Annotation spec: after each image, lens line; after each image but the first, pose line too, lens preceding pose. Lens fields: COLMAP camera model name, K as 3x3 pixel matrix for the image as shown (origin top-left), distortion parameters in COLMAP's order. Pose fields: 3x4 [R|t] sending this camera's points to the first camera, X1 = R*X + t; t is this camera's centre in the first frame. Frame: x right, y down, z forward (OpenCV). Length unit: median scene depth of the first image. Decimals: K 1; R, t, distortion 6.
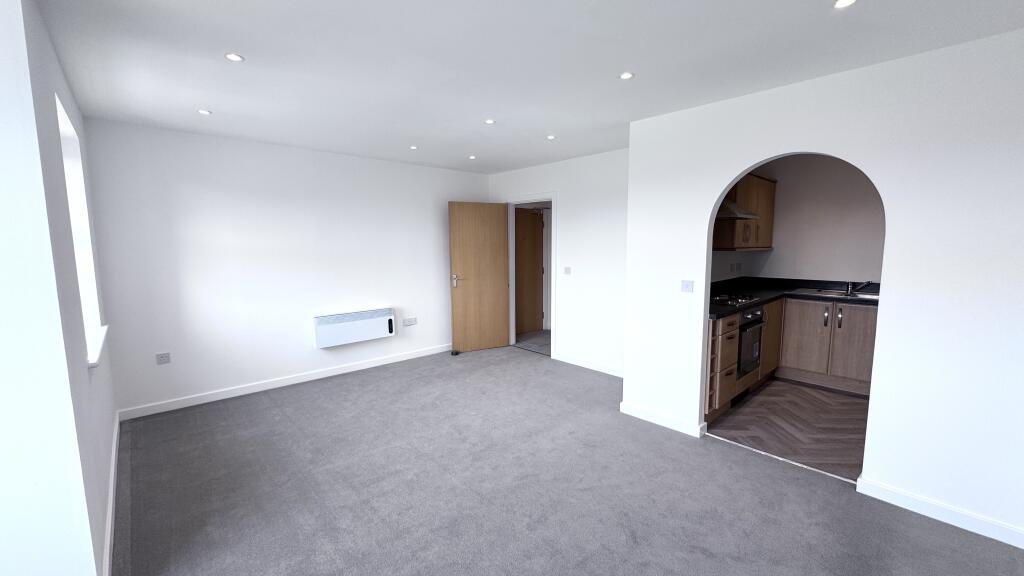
lens RADIAL K [[412.5, 0, 514.6], [0, 412.5, 287.7], [0, 0, 1]] dist [0.000397, 0.000092]
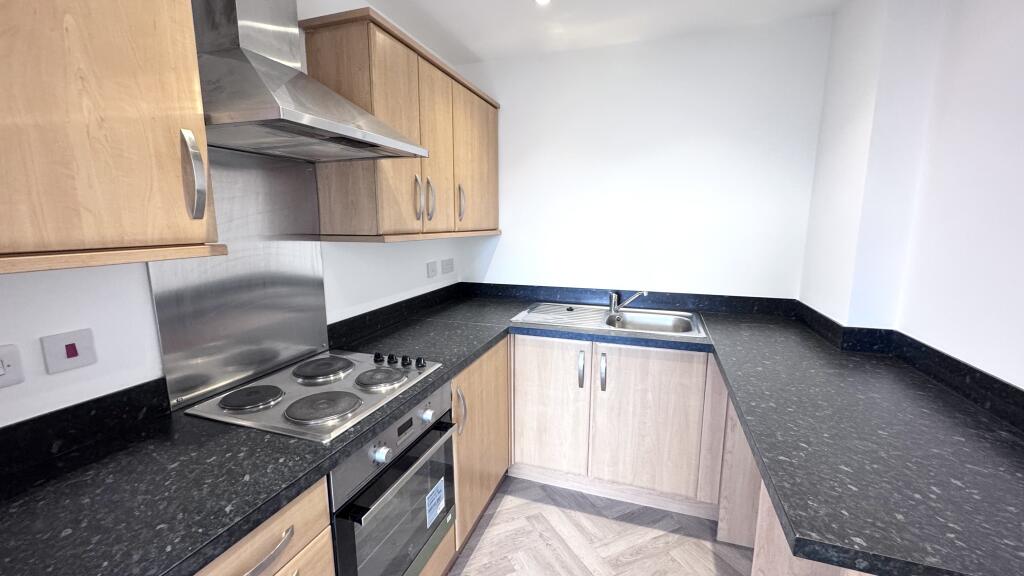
lens RADIAL K [[412.5, 0, 514.6], [0, 412.5, 287.7], [0, 0, 1]] dist [0.000397, 0.000092]
pose [[0.884737, -0.069723, 0.460845, 0.431680], [0.046895, 0.997047, 0.060817, -0.059716], [-0.463725, -0.032196, 0.885394, 0.561231]]
